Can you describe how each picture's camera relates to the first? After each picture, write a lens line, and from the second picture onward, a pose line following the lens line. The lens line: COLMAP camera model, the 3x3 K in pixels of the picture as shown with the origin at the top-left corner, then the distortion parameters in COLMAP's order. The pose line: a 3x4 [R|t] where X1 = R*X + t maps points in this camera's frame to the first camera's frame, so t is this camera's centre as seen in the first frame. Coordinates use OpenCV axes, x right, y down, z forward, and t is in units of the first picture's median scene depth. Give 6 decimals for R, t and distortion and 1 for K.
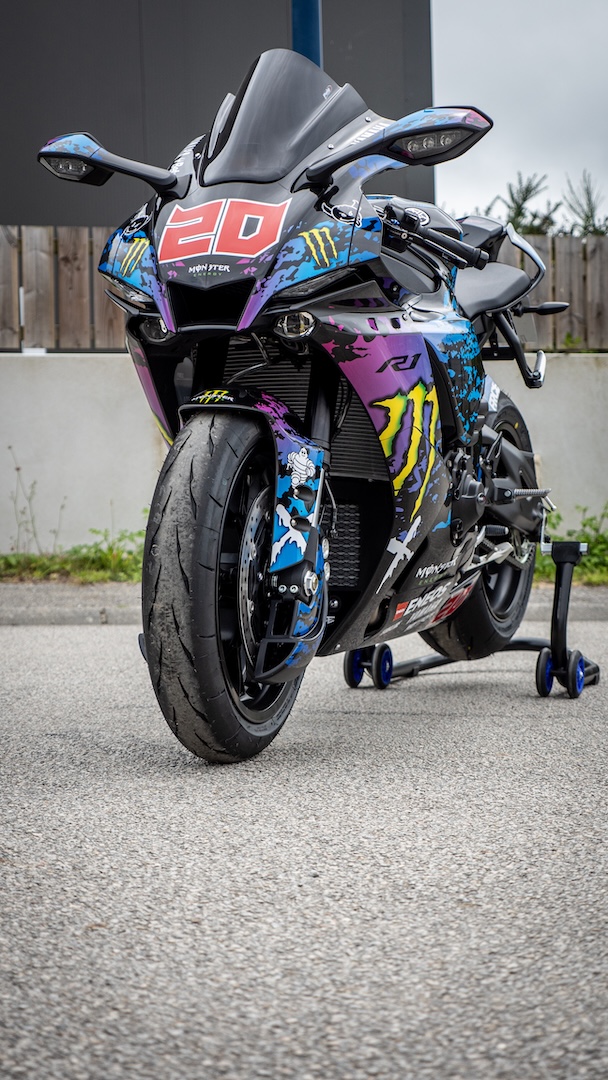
lens RADIAL K [[1909.4, 0, 304.0], [0, 1909.4, 540.0], [0, 0, 1]] dist [0.067254, 0.221543]
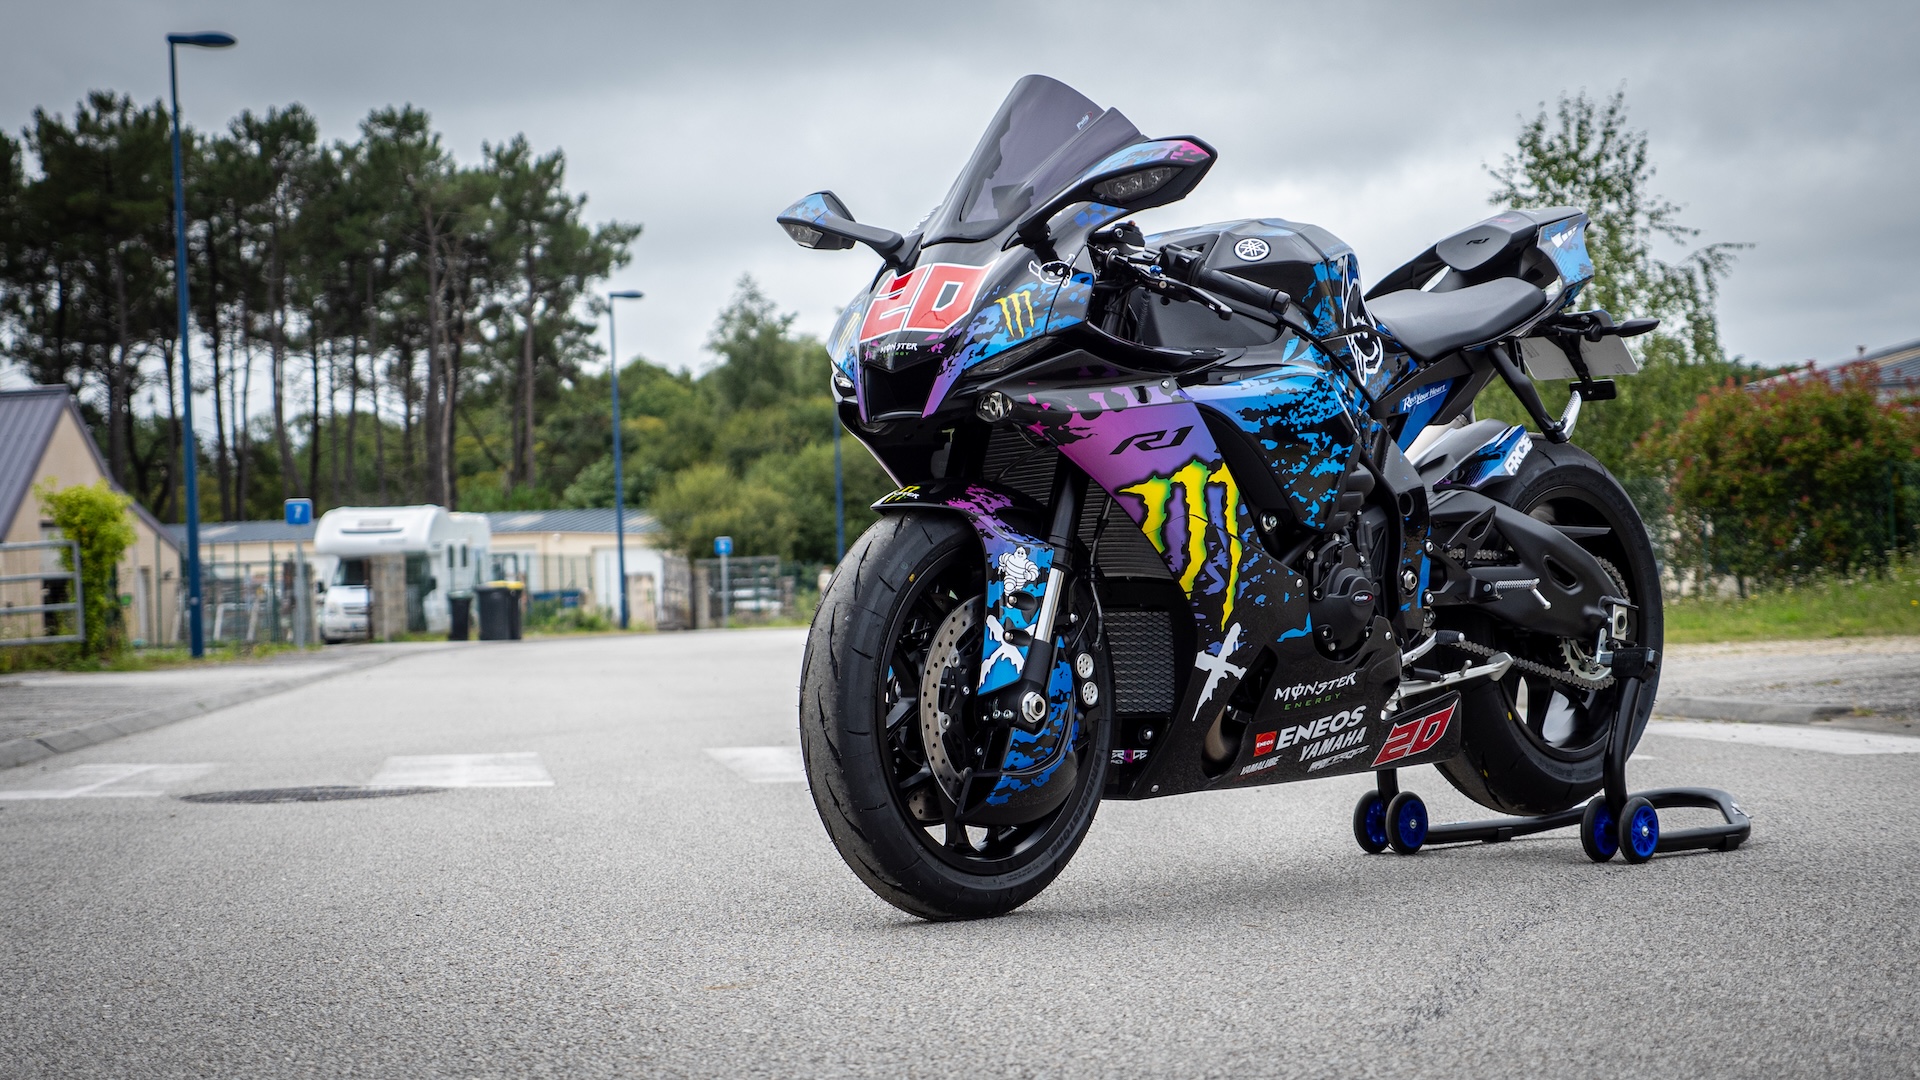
lens RADIAL K [[3394.4, 0, 960.0], [0, 3394.4, 540.0], [0, 0, 1]] dist [0.067254, 0.221543]
pose [[0.921992, -0.036418, -0.385492, 0.553752], [0.021571, 0.998852, -0.042771, 0.012228], [0.386607, 0.031119, 0.921719, -0.400984]]
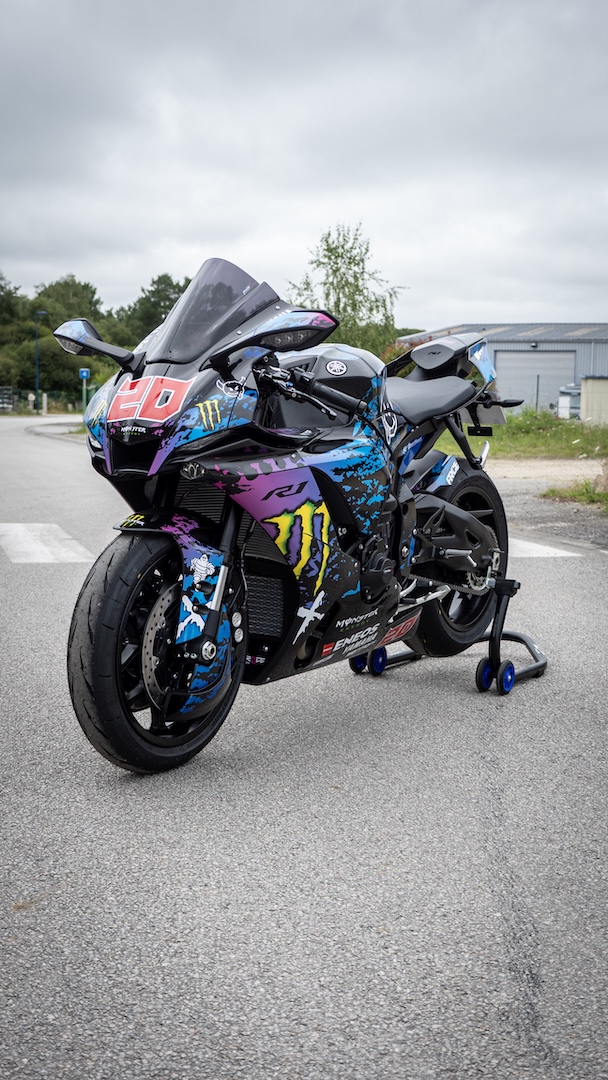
lens RADIAL K [[1304.5, 0, 304.0], [0, 1304.5, 540.0], [0, 0, 1]] dist [-0.015625, 0.001066]
pose [[0.973803, 0.036100, -0.224509, 0.282241], [-0.019103, 0.996815, 0.077421, -0.133509], [0.226588, -0.071104, 0.971392, 0.090276]]
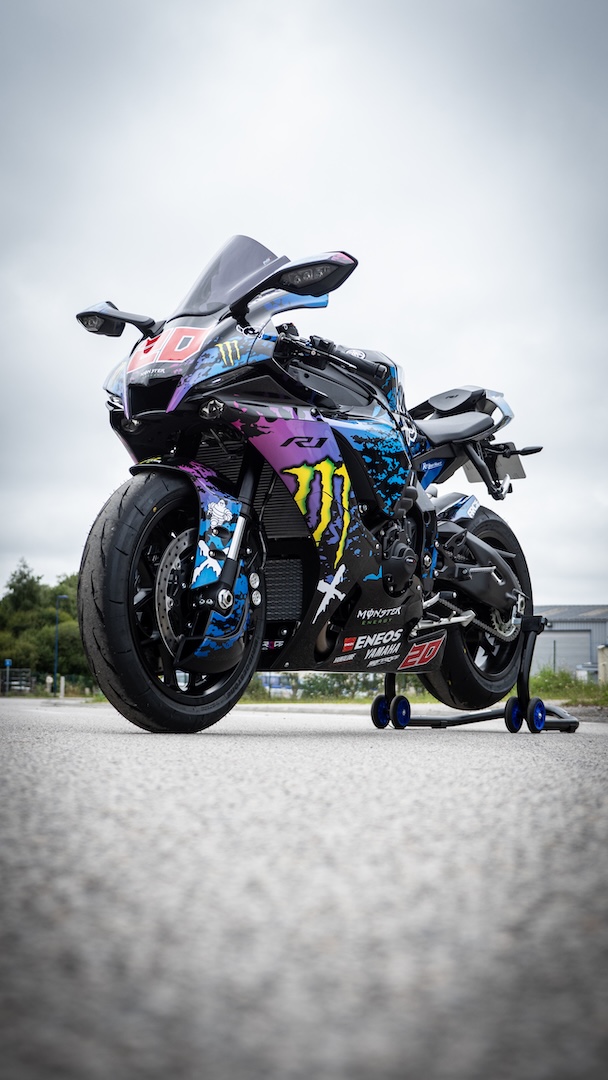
lens RADIAL K [[1304.5, 0, 304.0], [0, 1304.5, 540.0], [0, 0, 1]] dist [-0.015625, 0.001066]
pose [[0.970762, -0.018120, -0.239360, 0.276625], [-0.017599, 0.989091, -0.146252, 0.114304], [0.239399, 0.146188, 0.959853, 0.124229]]
